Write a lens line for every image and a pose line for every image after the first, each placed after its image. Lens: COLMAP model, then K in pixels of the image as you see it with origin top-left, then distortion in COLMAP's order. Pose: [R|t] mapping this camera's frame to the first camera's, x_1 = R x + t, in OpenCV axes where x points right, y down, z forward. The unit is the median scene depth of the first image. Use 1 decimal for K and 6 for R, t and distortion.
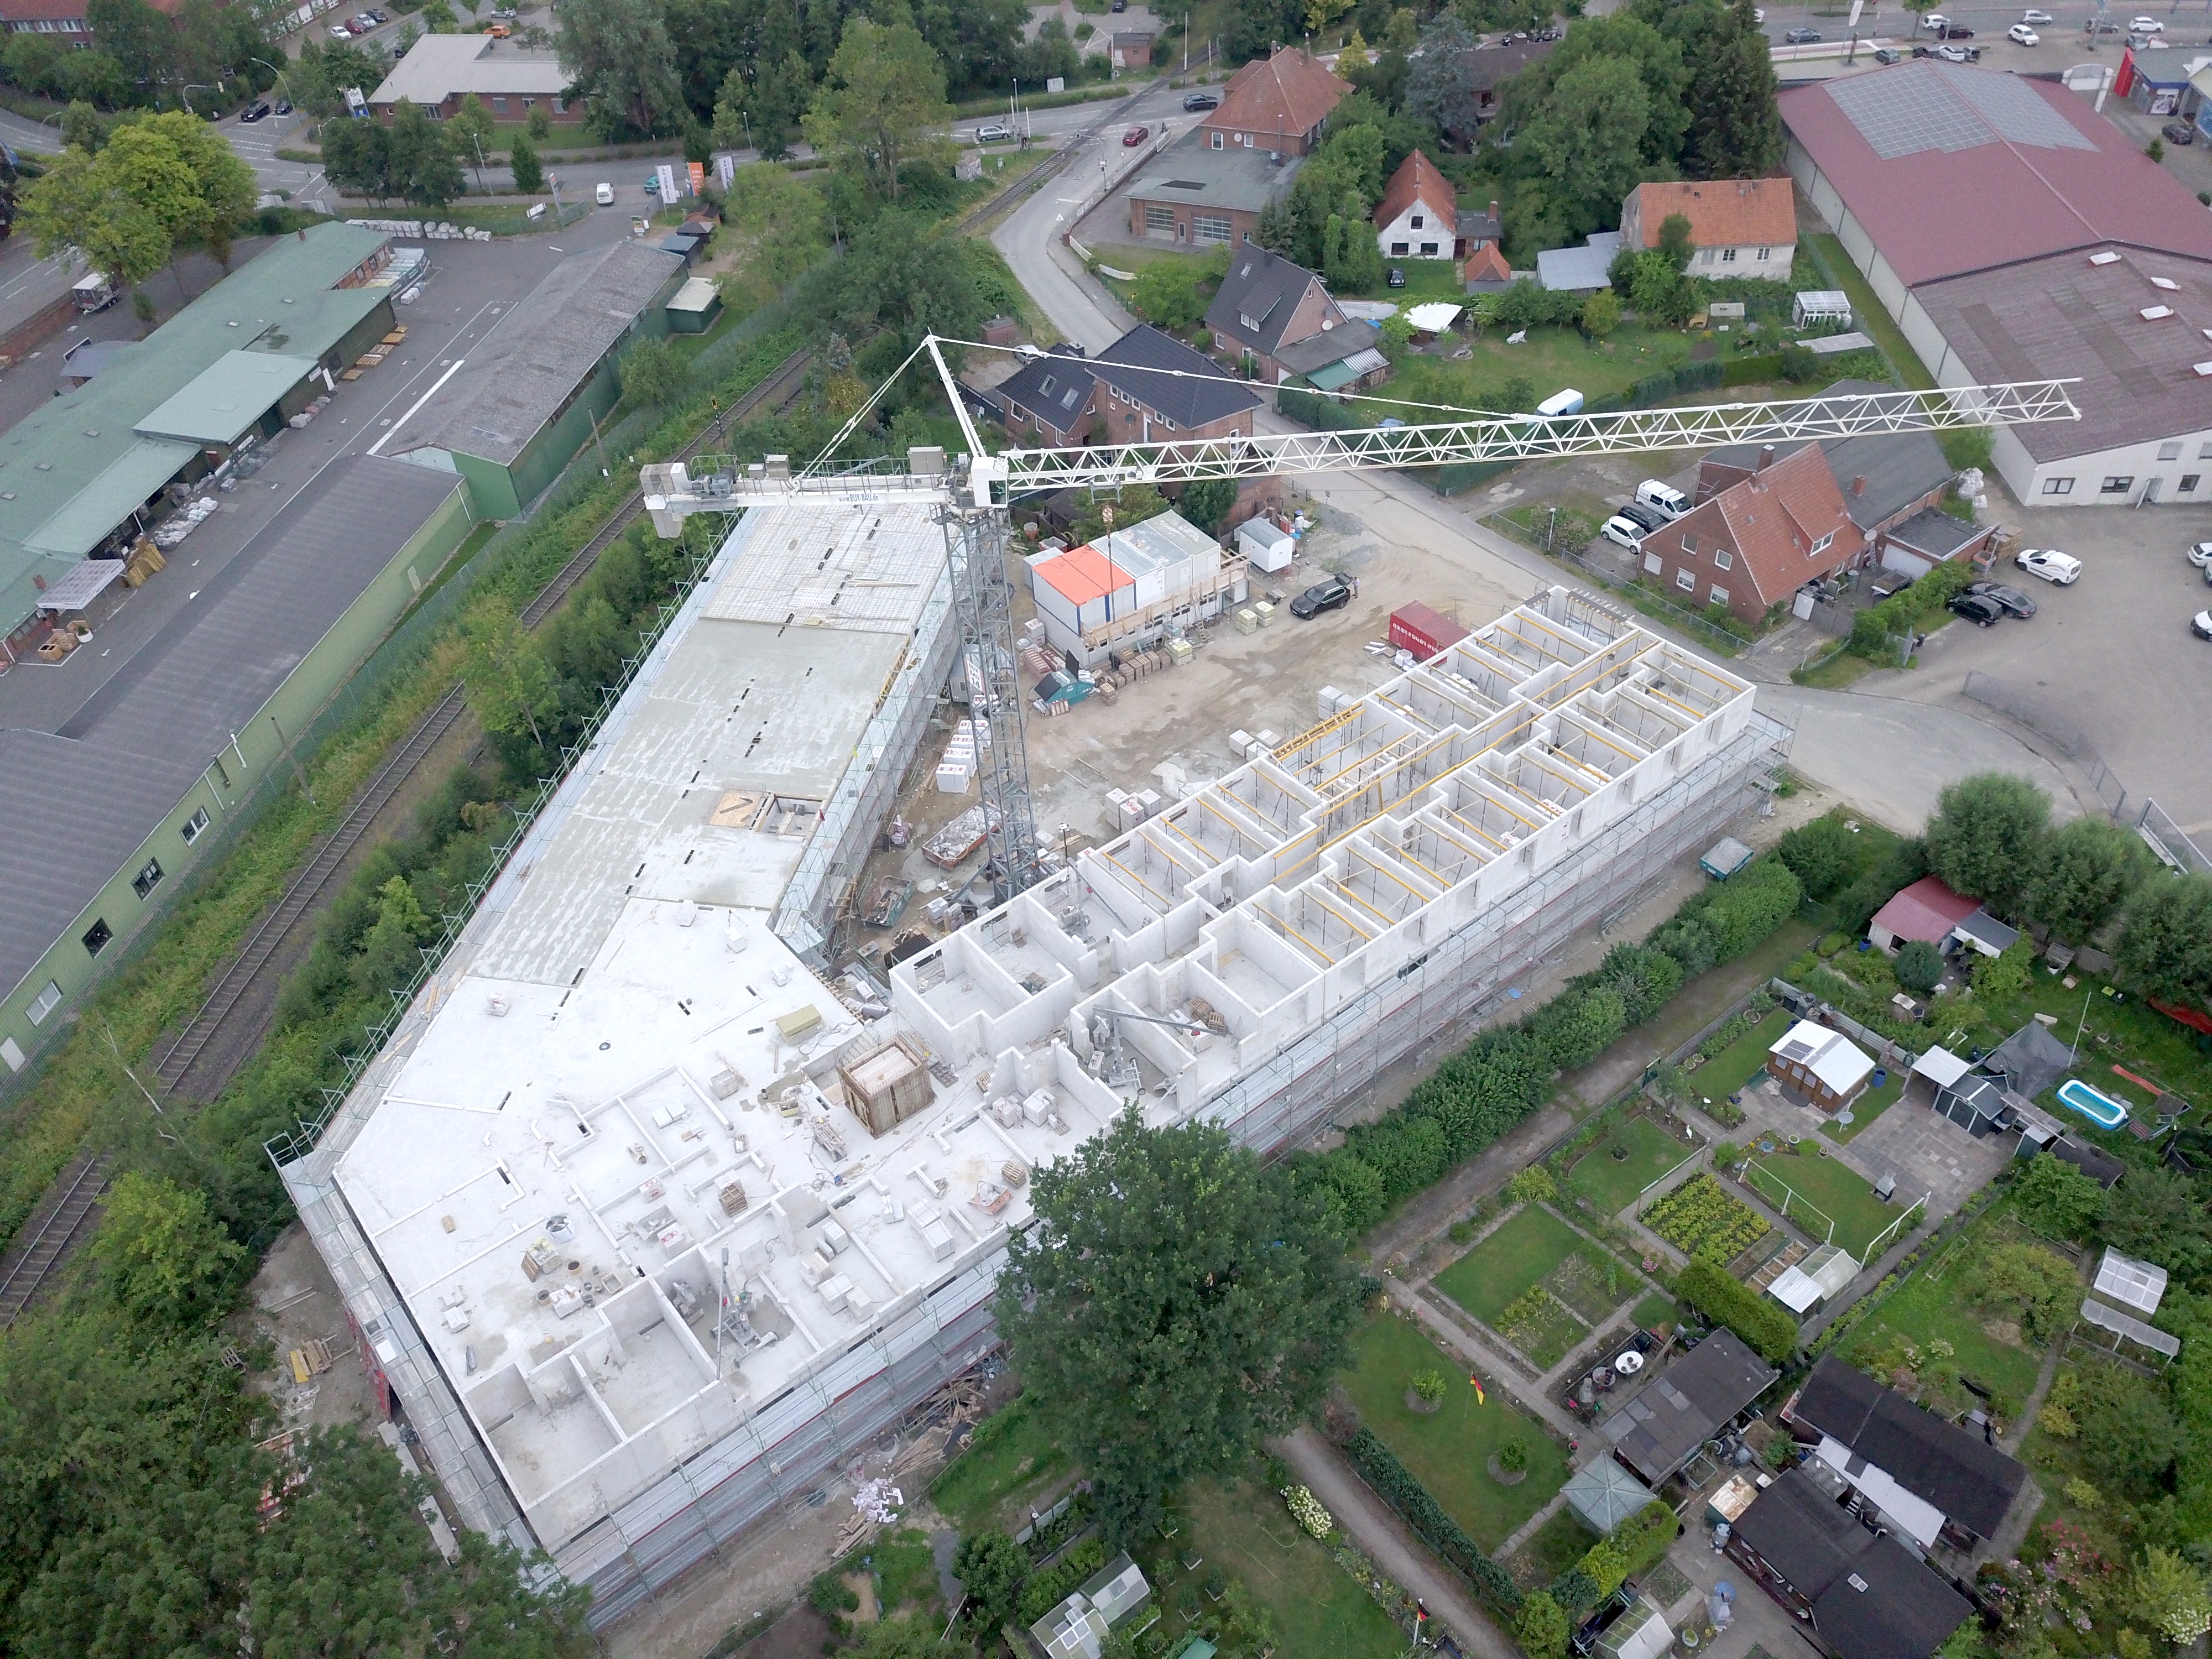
lens RADIAL K [[1707.2, 0, 1110.8], [0, 1707.2, 812.5], [0, 0, 1]] dist [-0.006365, 0.013755]
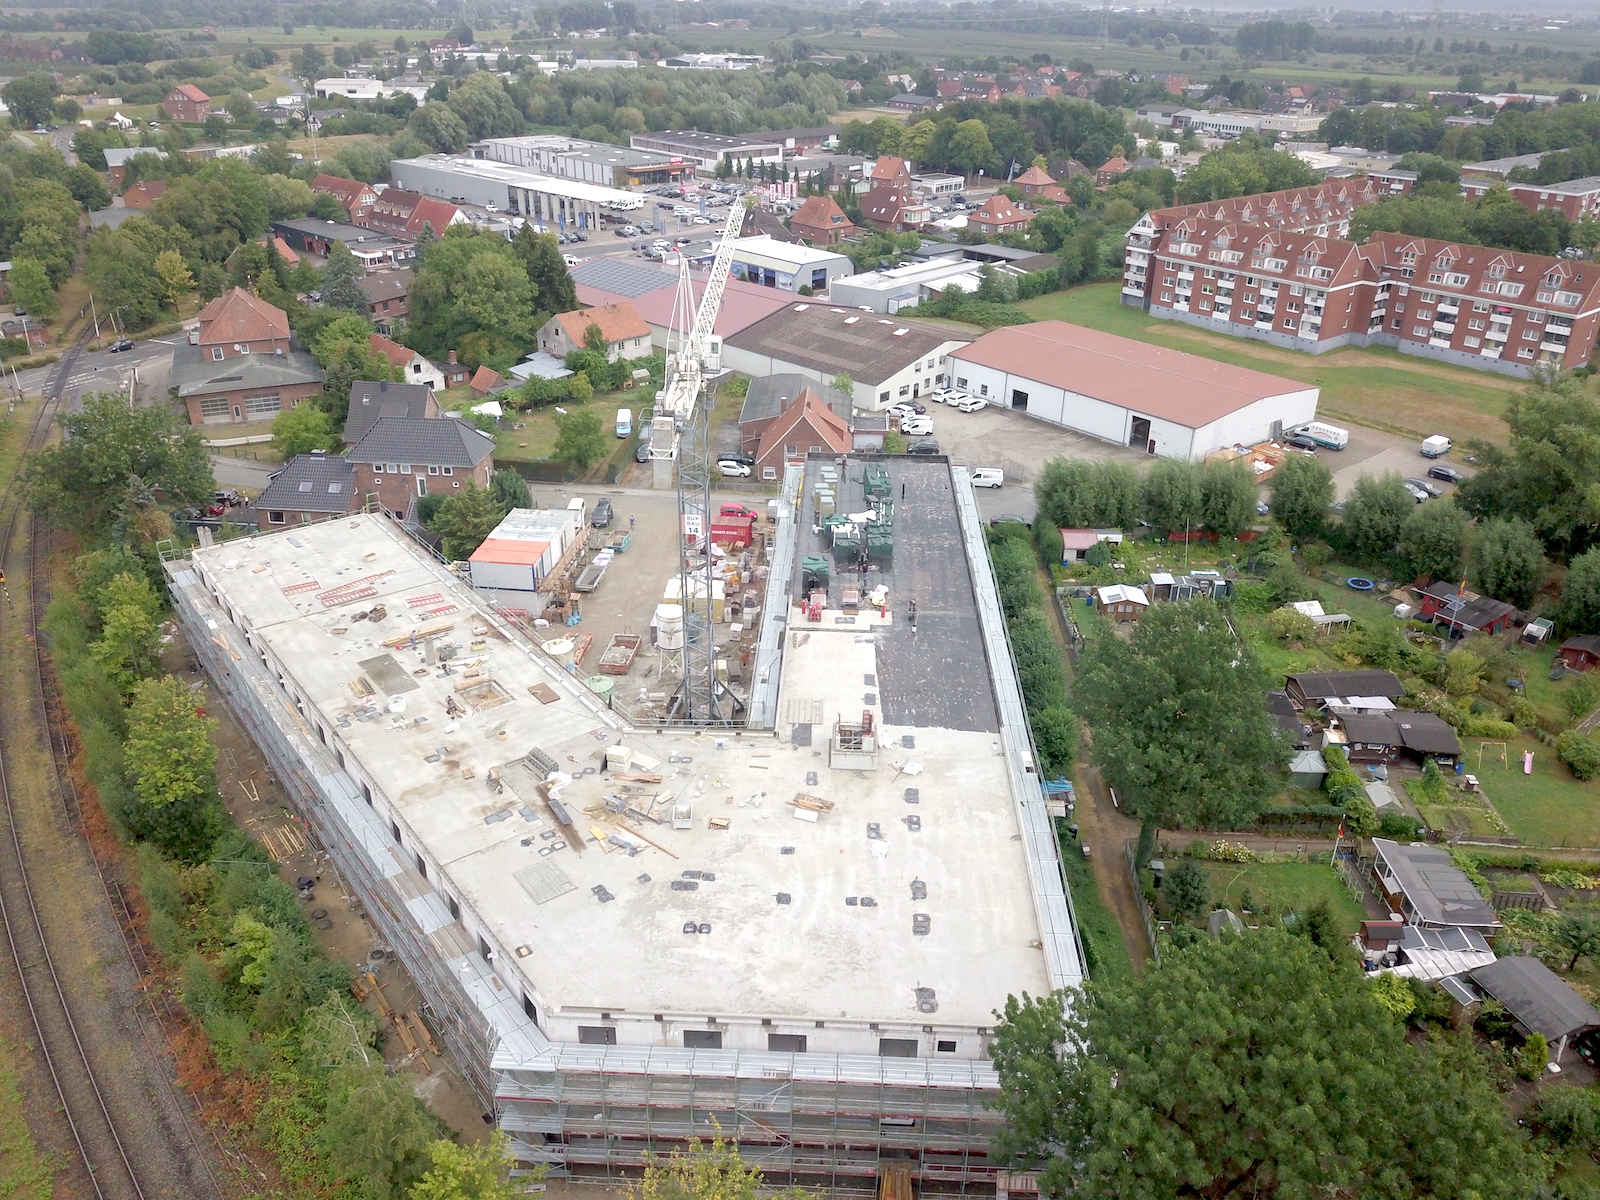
lens RADIAL K [[1228.1, 0, 805.2], [0, 1228.1, 586.1], [0, 0, 1]] dist [0.005751, -0.003190]
pose [[0.654773, -0.274647, 0.704160, -0.412499], [0.453976, 0.887778, -0.075872, 0.044340], [-0.604299, 0.369351, 0.705976, 0.155844]]
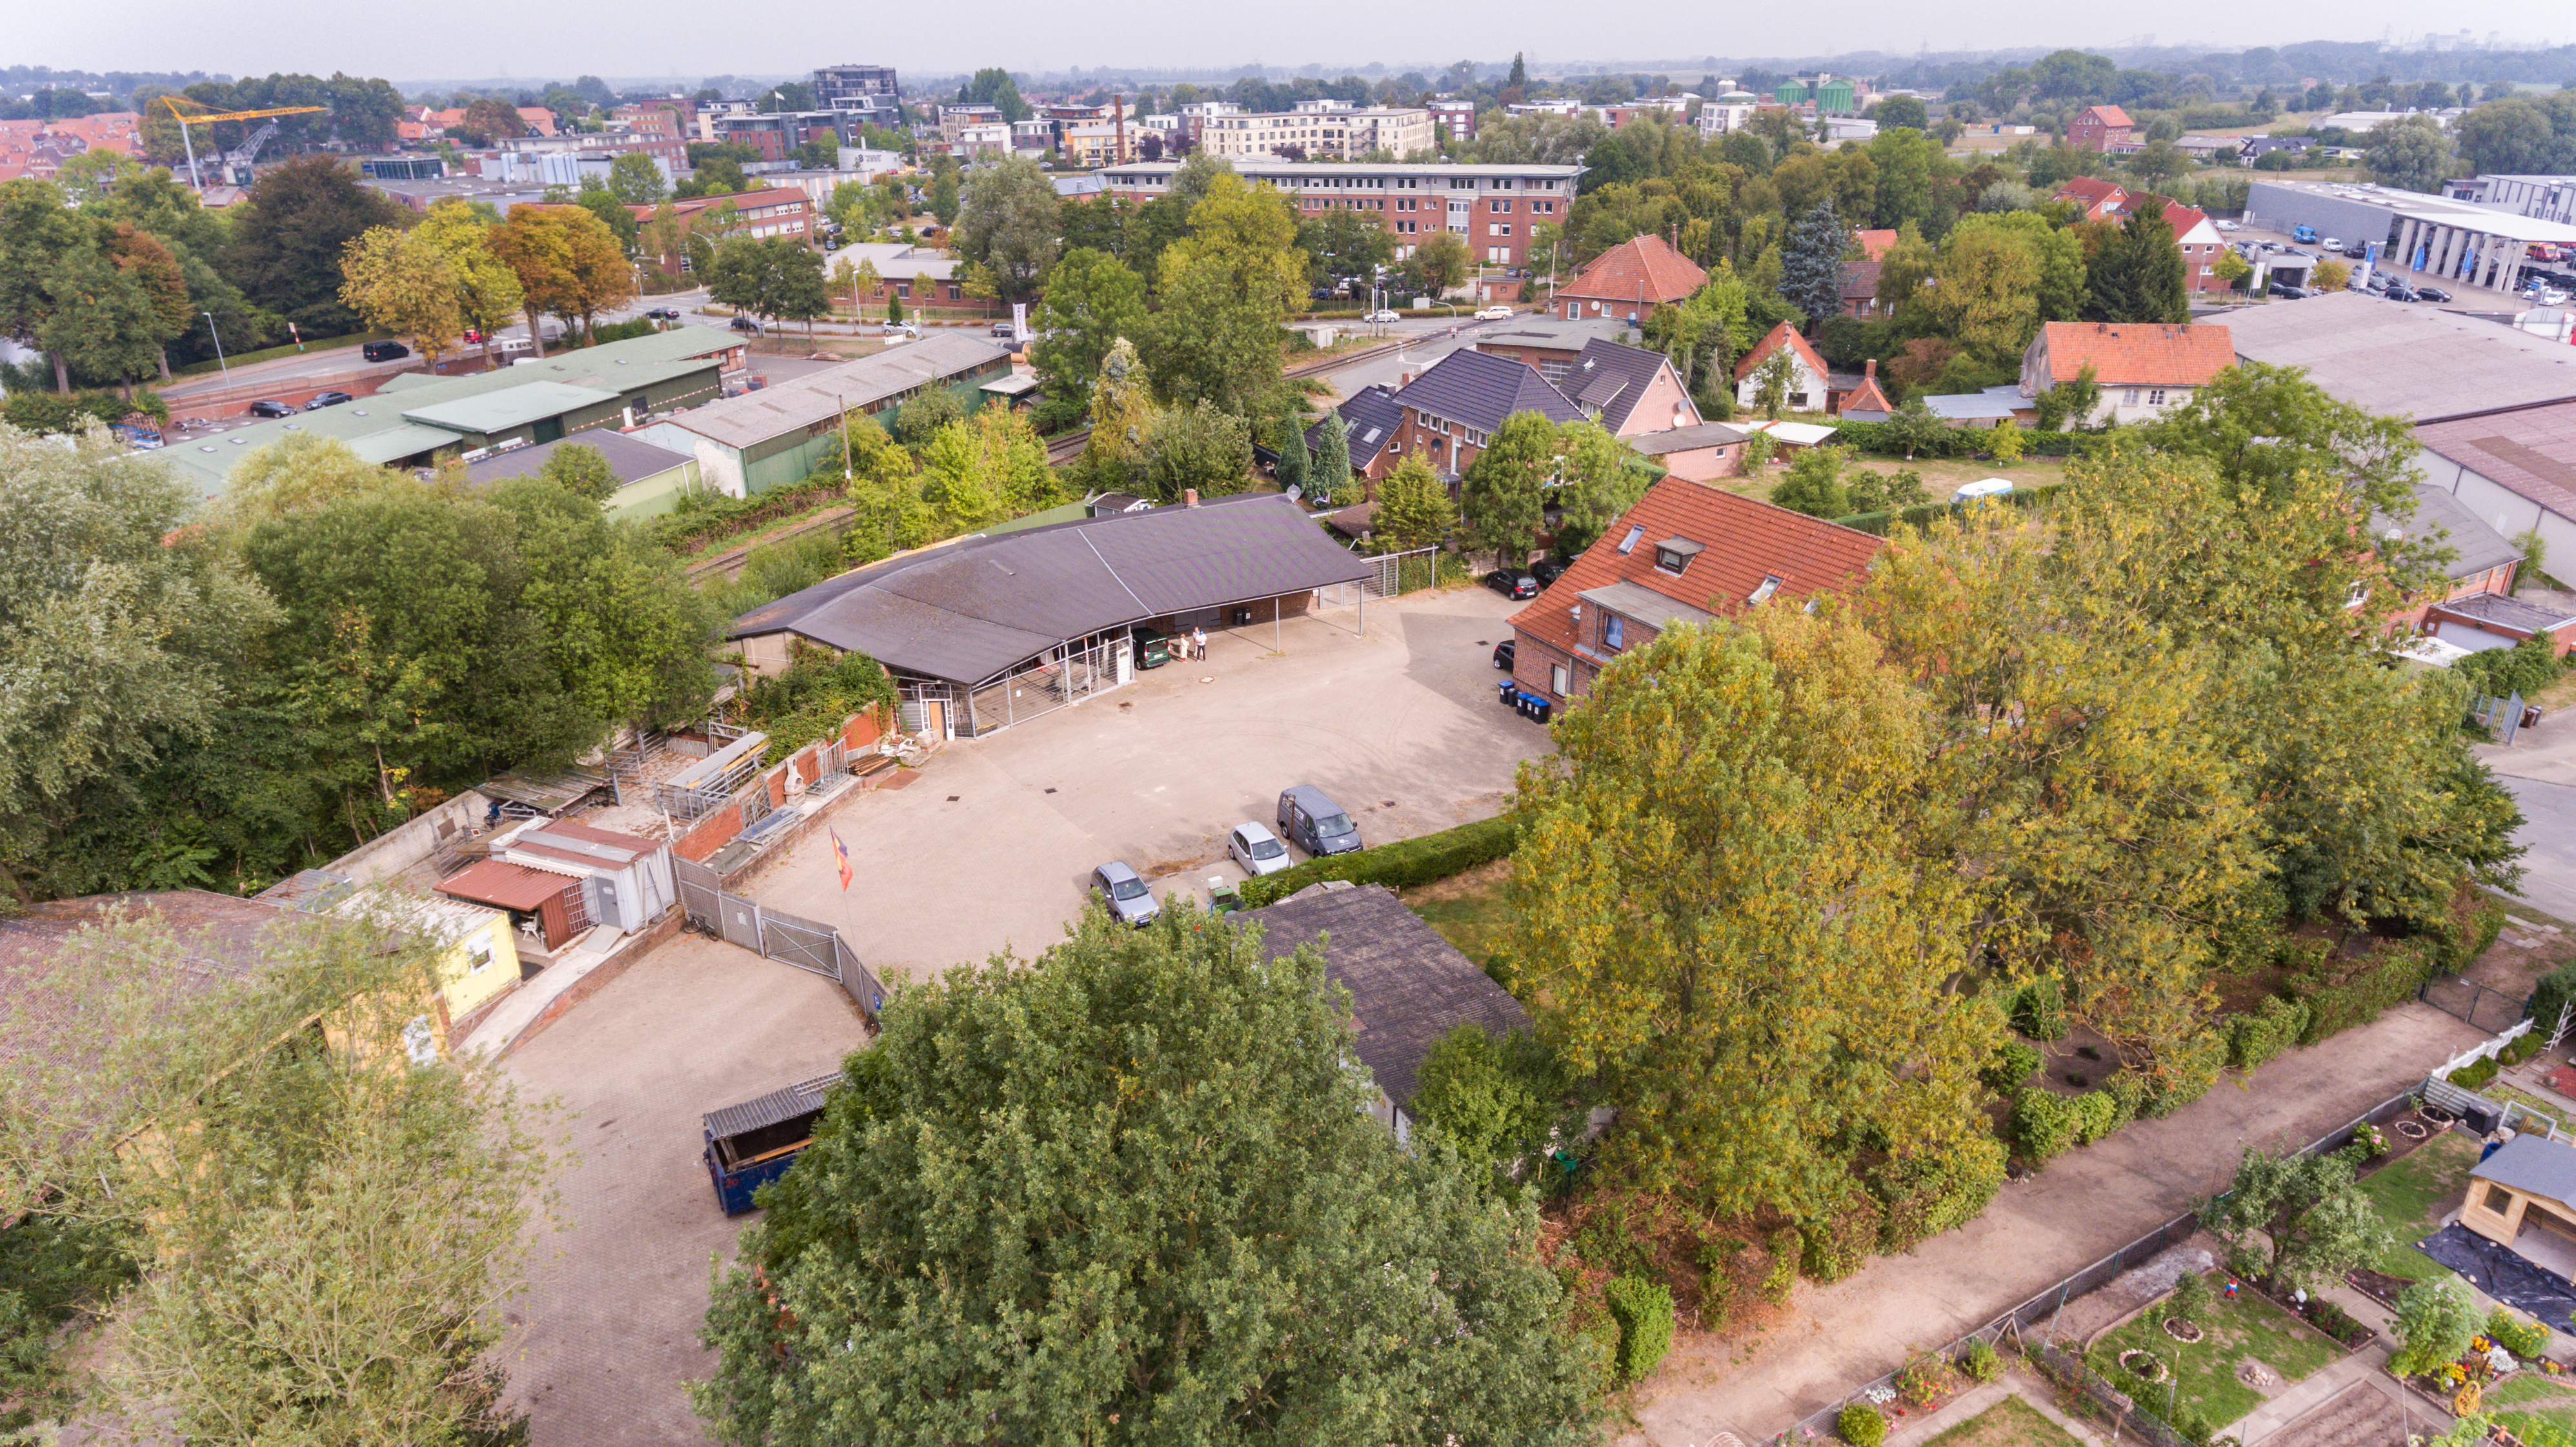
lens RADIAL K [[1506.4, 0, 1282.5], [0, 1506.4, 729.7], [0, 0, 1]] dist [-0.001400, 0.001721]
pose [[0.986190, 0.099069, -0.132723, 0.042551], [-0.132694, 0.952175, -0.275238, 0.105234], [0.099108, 0.289048, 0.952171, 0.278200]]
